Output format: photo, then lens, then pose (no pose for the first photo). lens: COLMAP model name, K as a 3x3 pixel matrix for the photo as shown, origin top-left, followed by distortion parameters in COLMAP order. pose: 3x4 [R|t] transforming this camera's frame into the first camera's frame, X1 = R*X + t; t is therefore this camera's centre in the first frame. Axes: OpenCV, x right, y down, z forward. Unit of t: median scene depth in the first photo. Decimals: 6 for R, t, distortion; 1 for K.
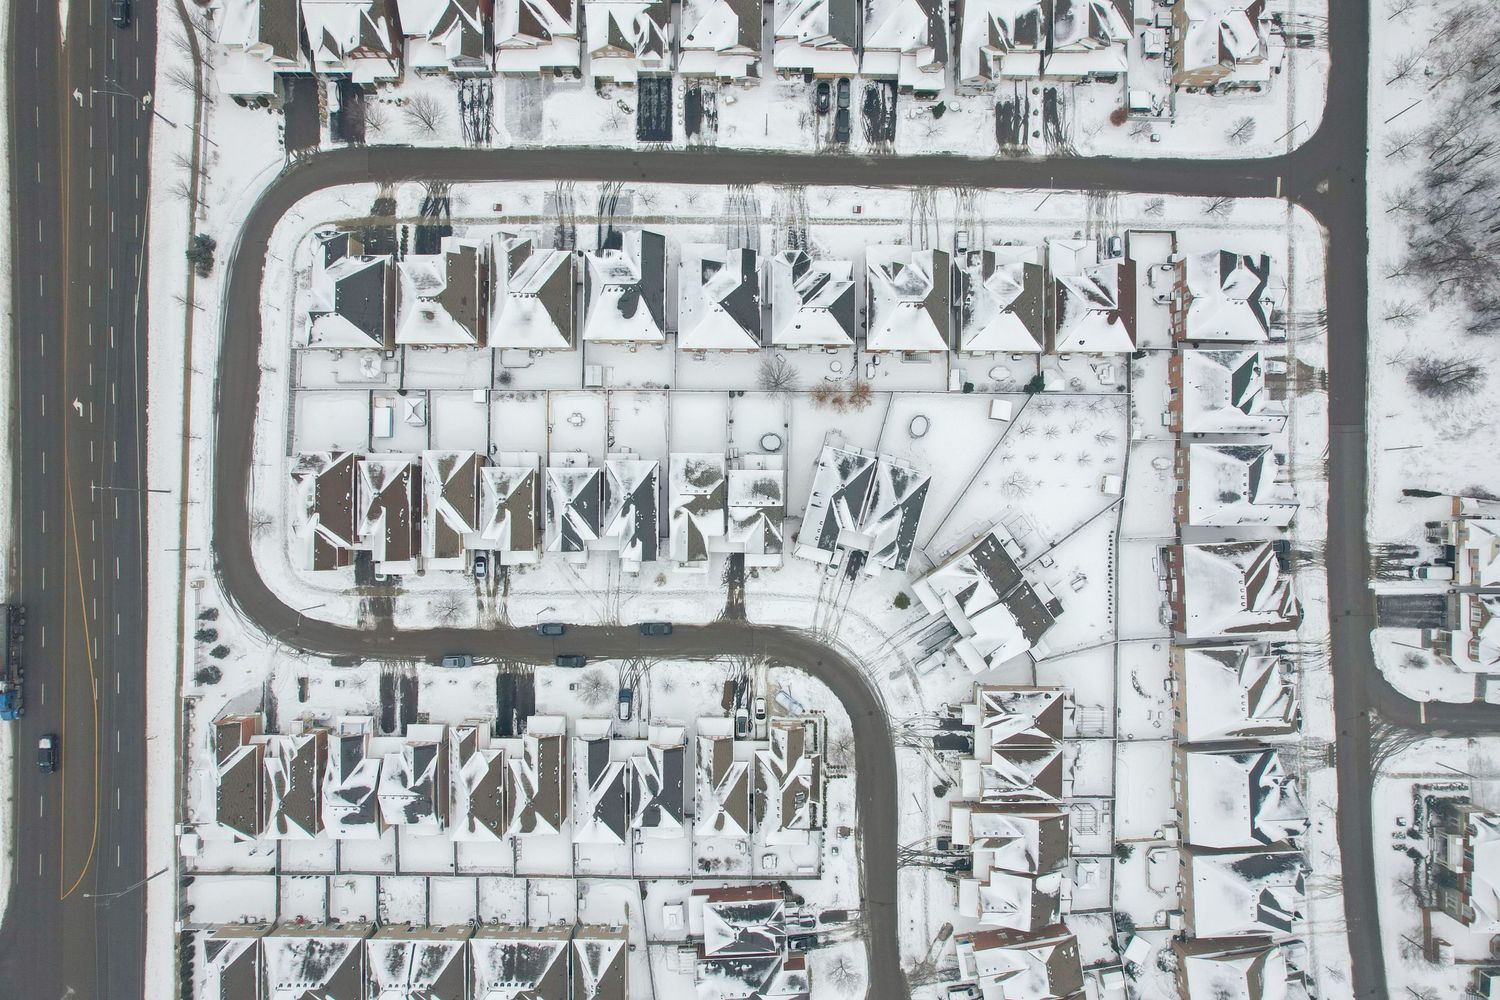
lens RADIAL K [[958.7, 0, 756.5], [0, 958.7, 502.0], [0, 0, 1]] dist [-0.078515, 0.070064]
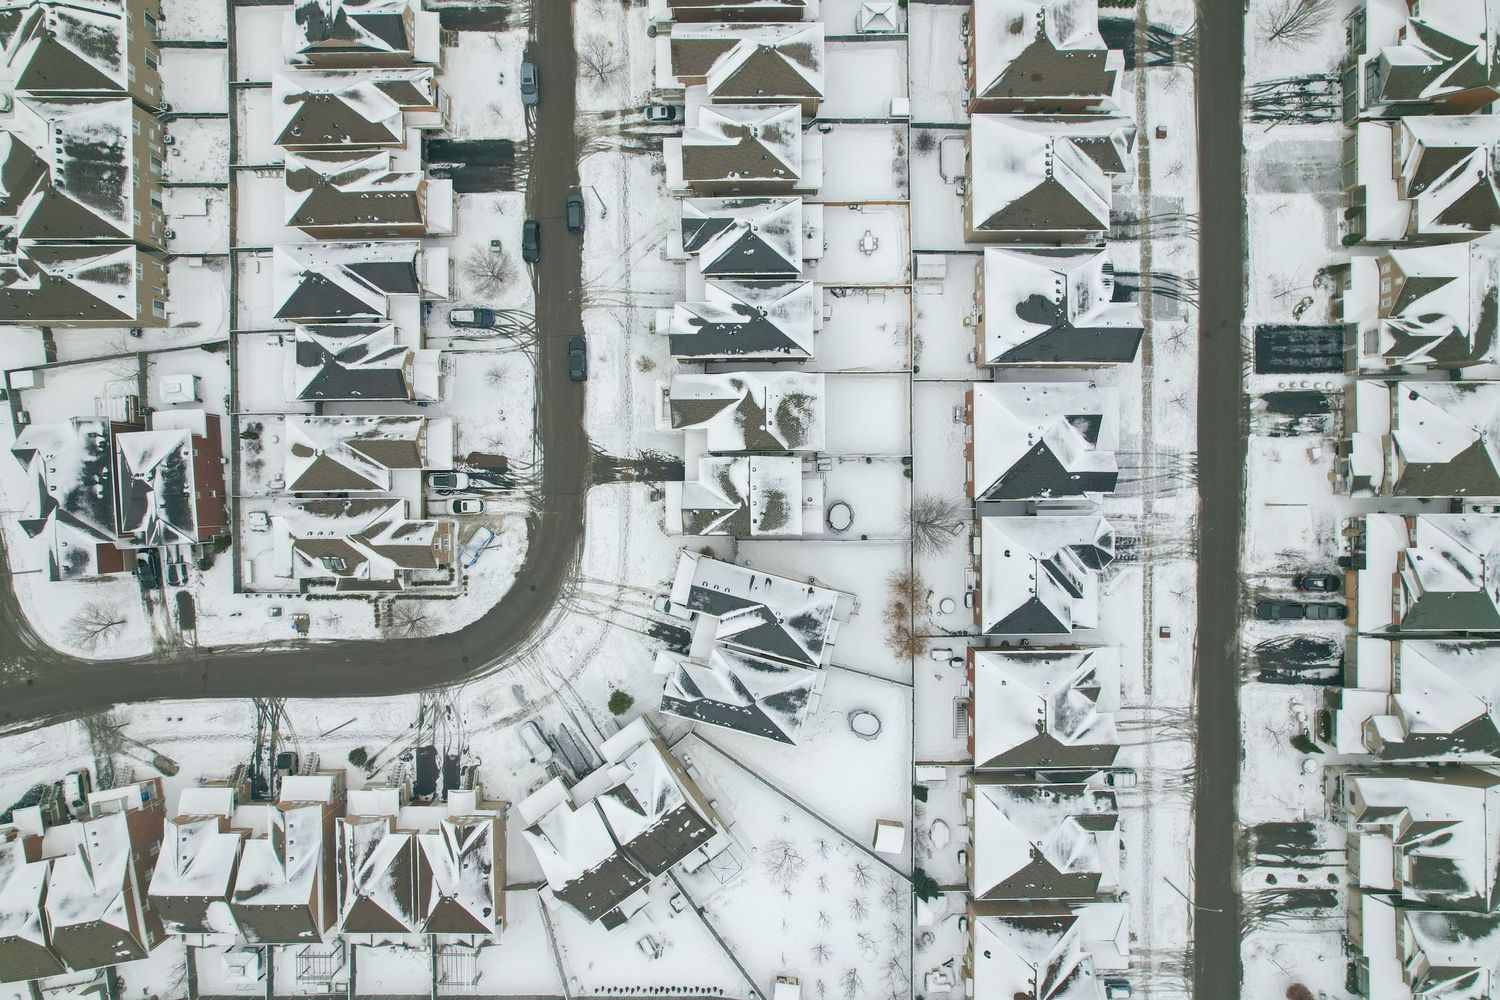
lens RADIAL K [[958.7, 0, 756.5], [0, 958.7, 502.0], [0, 0, 1]] dist [-0.078515, 0.070064]
pose [[0.012336, 0.999920, 0.002651, 0.001744], [-0.999919, 0.012327, 0.003100, -0.002276], [0.003067, -0.002689, 0.999992, 0.296278]]
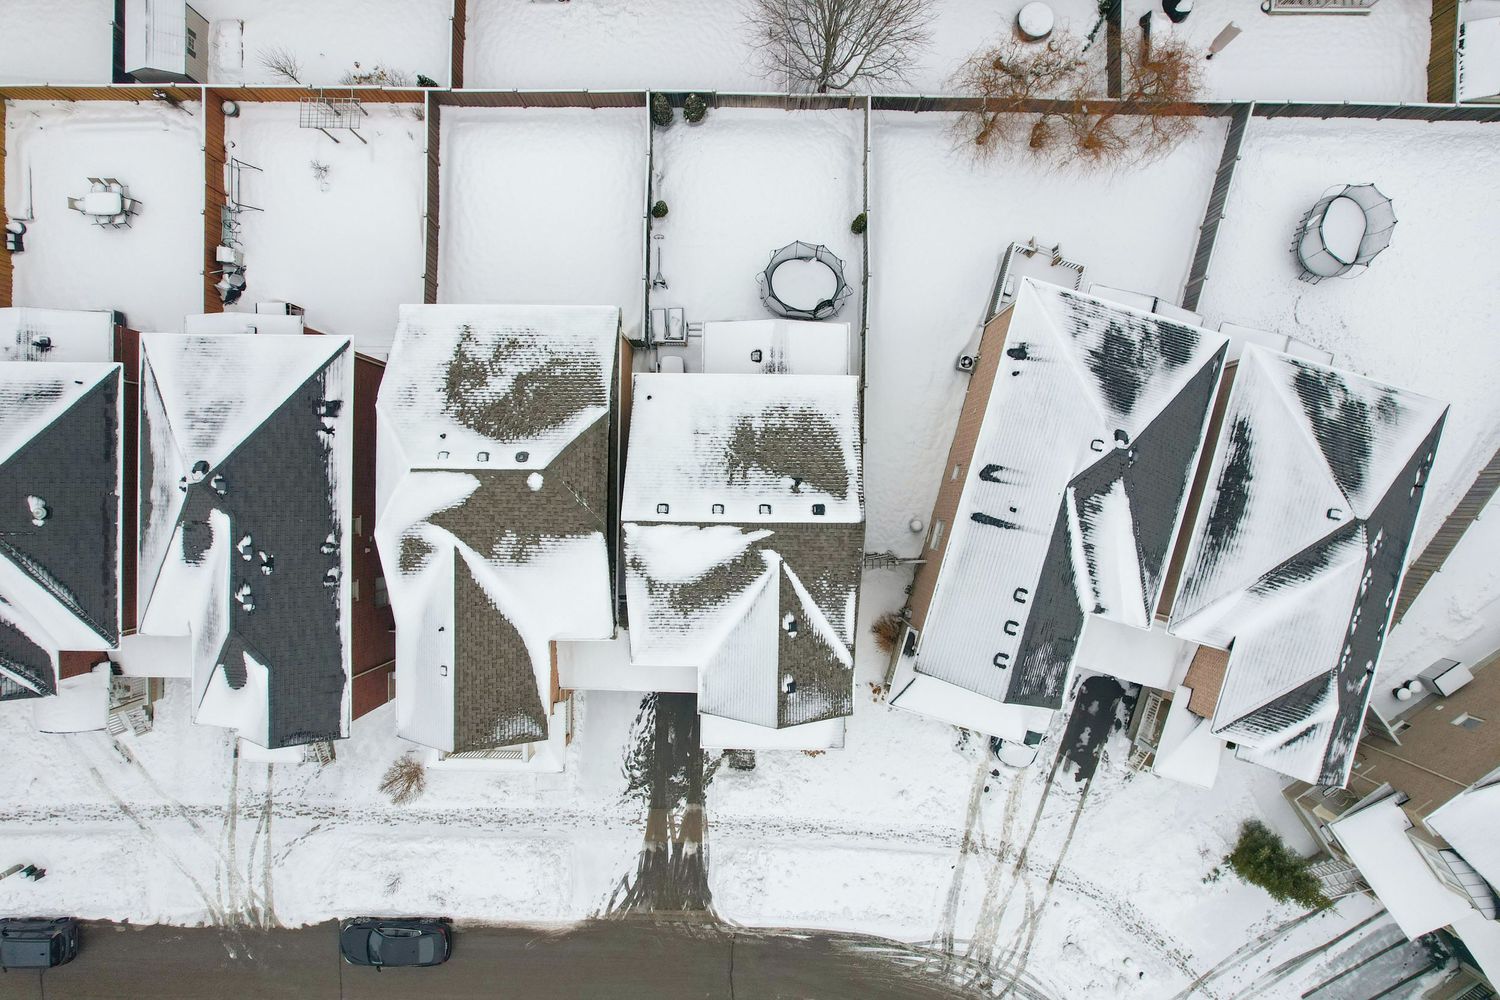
lens RADIAL K [[958.7, 0, 756.5], [0, 958.7, 502.0], [0, 0, 1]] dist [-0.078515, 0.070064]
pose [[0.999971, 0.007088, -0.002929, 0.003097], [-0.007073, 0.999963, 0.004929, -0.001695], [0.002964, -0.004908, 0.999984, 0.748328]]
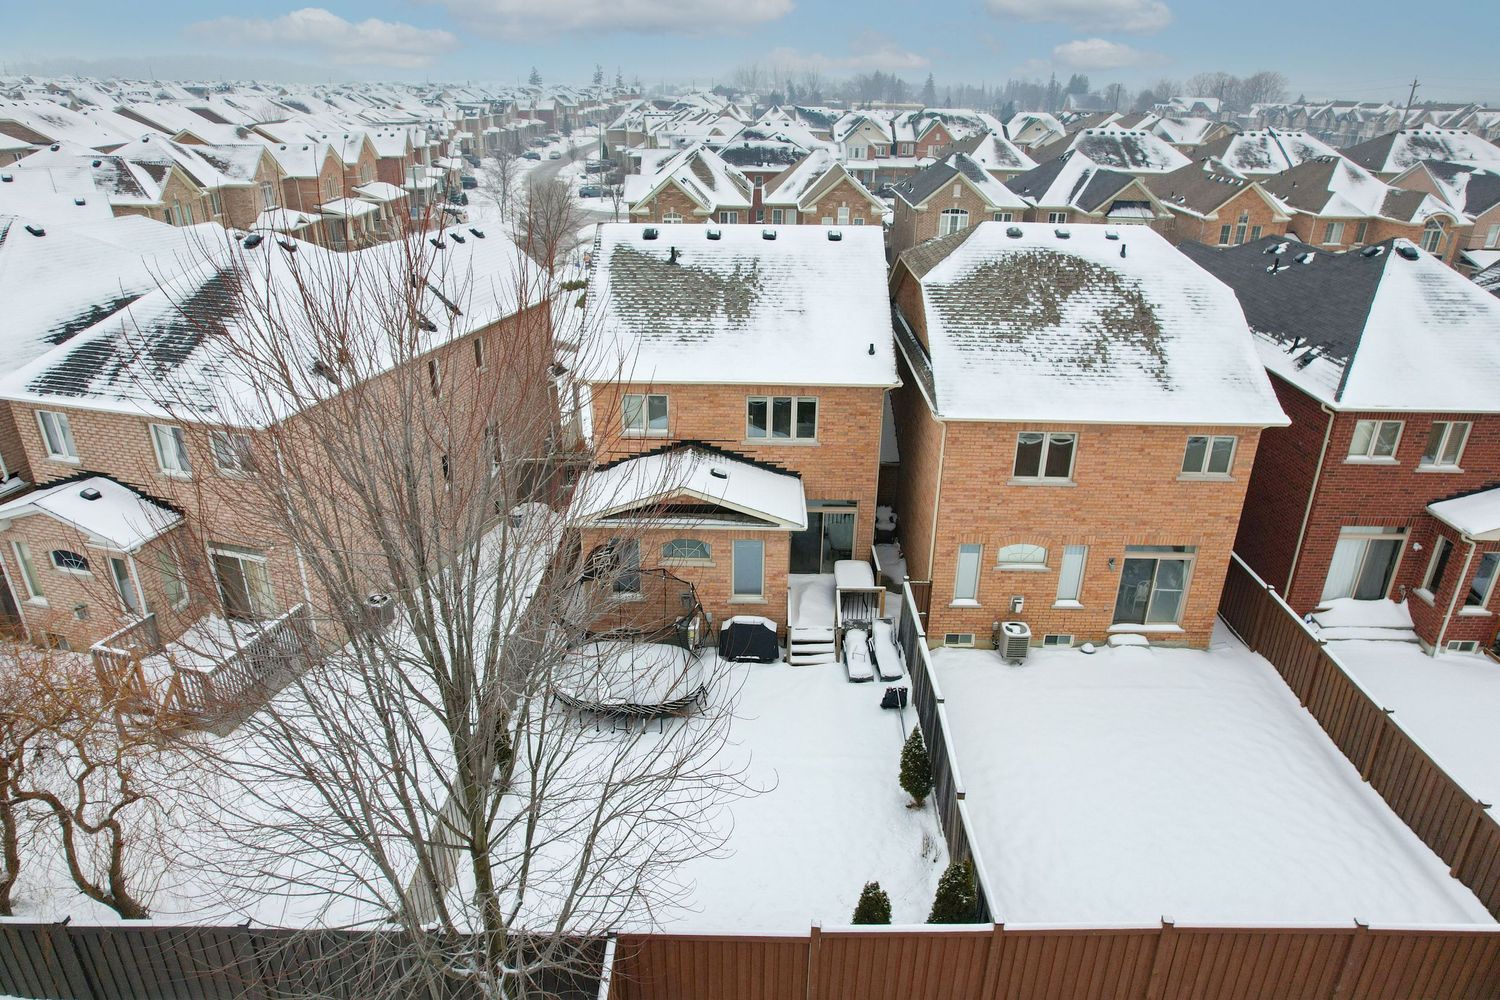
lens RADIAL K [[958.7, 0, 756.5], [0, 958.7, 502.0], [0, 0, 1]] dist [-0.078515, 0.070064]
pose [[-0.999883, -0.013087, -0.007936, -0.003112], [-0.001860, -0.410783, 0.911731, -0.191948], [-0.015192, 0.911639, 0.410711, 0.942387]]
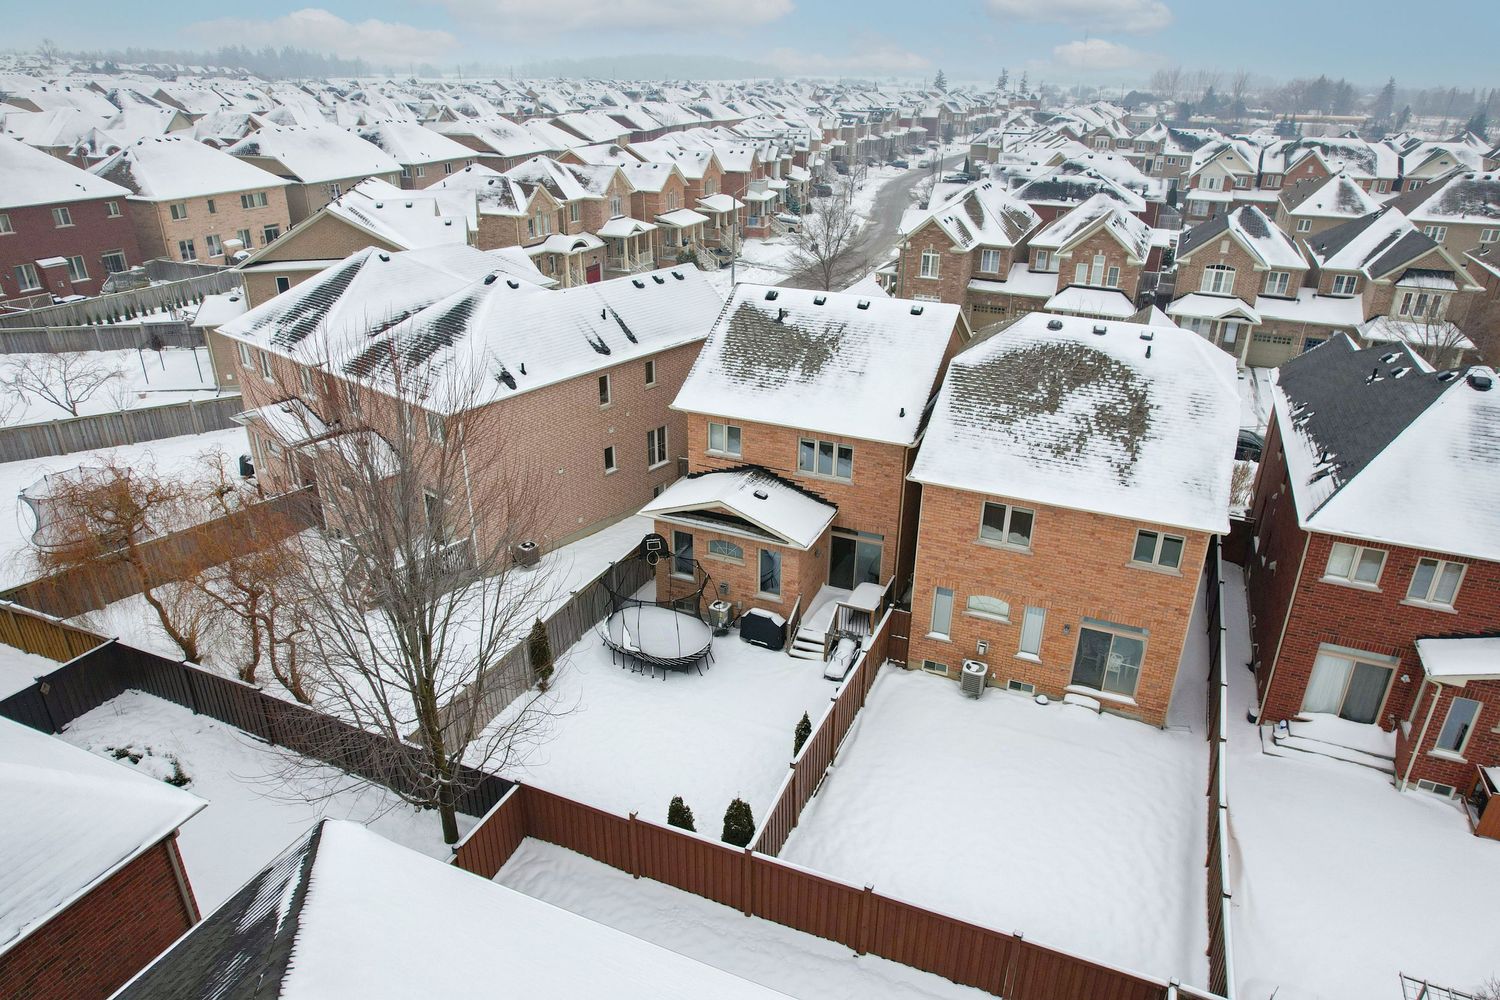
lens RADIAL K [[958.7, 0, 756.5], [0, 958.7, 502.0], [0, 0, 1]] dist [-0.078515, 0.070064]
pose [[-0.919971, -0.175057, 0.350725, -0.070516], [0.391776, -0.381326, 0.837318, -0.215585], [-0.012838, 0.907714, 0.419392, 0.919527]]
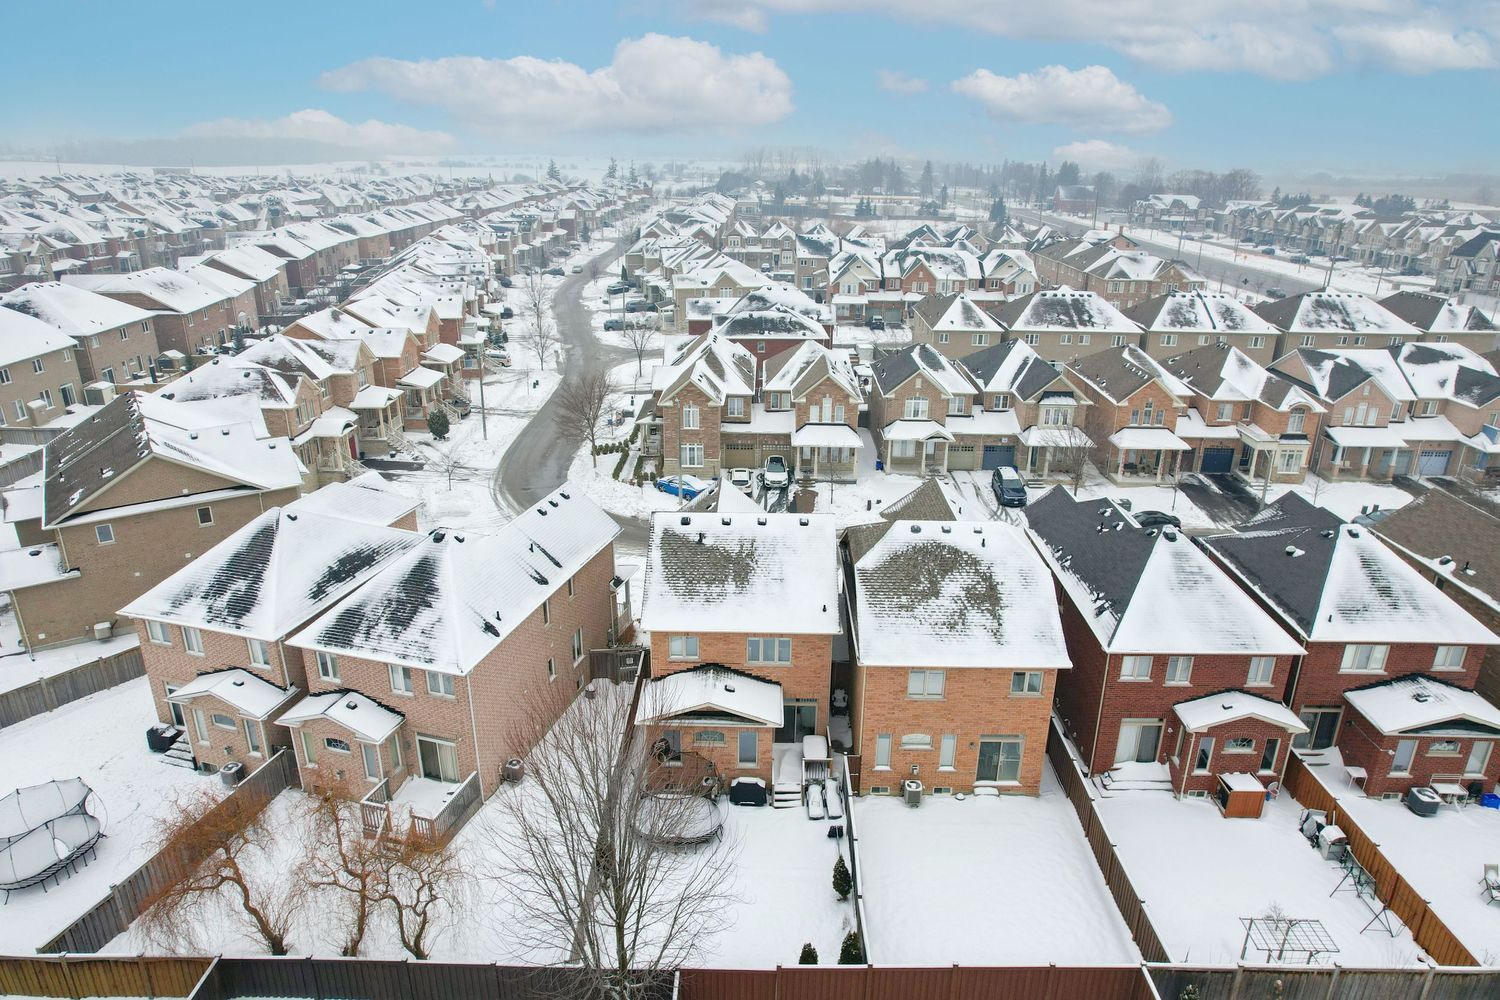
lens RADIAL K [[955.8, 0, 755.2], [0, 955.8, 501.5], [0, 0, 1]] dist [-0.051566, 0.003873]
pose [[-0.999911, -0.013231, 0.001402, -0.004692], [0.005996, -0.354077, 0.935197, -0.271240], [-0.011877, 0.935123, 0.354125, 0.861805]]
